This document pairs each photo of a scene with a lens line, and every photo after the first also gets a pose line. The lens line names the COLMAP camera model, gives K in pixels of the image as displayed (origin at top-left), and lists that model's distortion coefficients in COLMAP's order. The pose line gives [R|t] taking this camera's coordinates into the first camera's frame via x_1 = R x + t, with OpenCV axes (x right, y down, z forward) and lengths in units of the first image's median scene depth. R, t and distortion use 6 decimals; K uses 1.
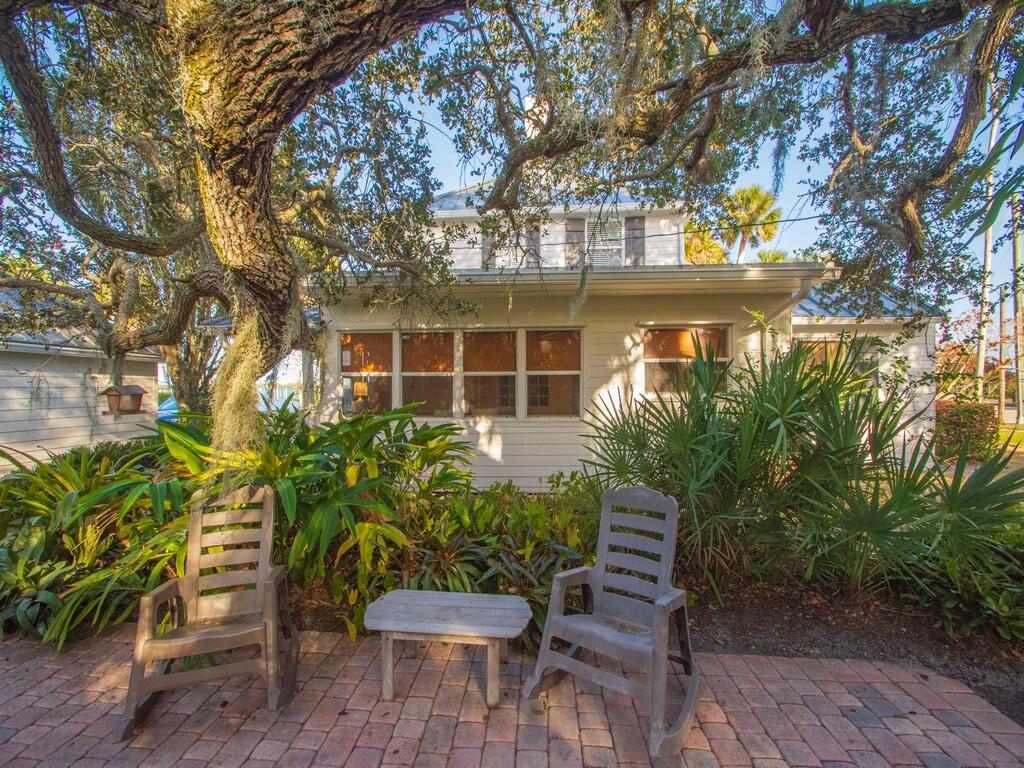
lens RADIAL K [[421.5, 0, 512.0], [0, 421.5, 384.0], [0, 0, 1]] dist [0.000695, -0.000060]
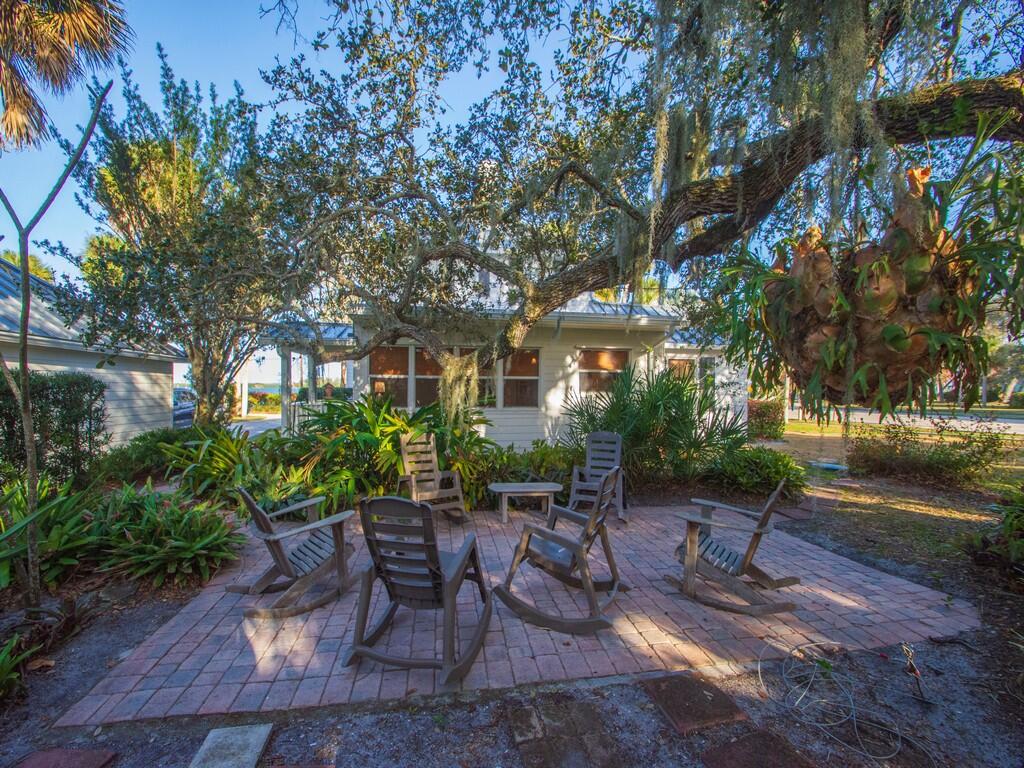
lens RADIAL K [[460.2, 0, 506.9], [0, 460.2, 391.2], [0, 0, 1]] dist [-0.002014, -0.001137]
pose [[0.965813, 0.014900, 0.258809, -0.364254], [-0.015491, 0.999880, 0.000244, 0.018279], [-0.258775, -0.004245, 0.965928, -0.533412]]
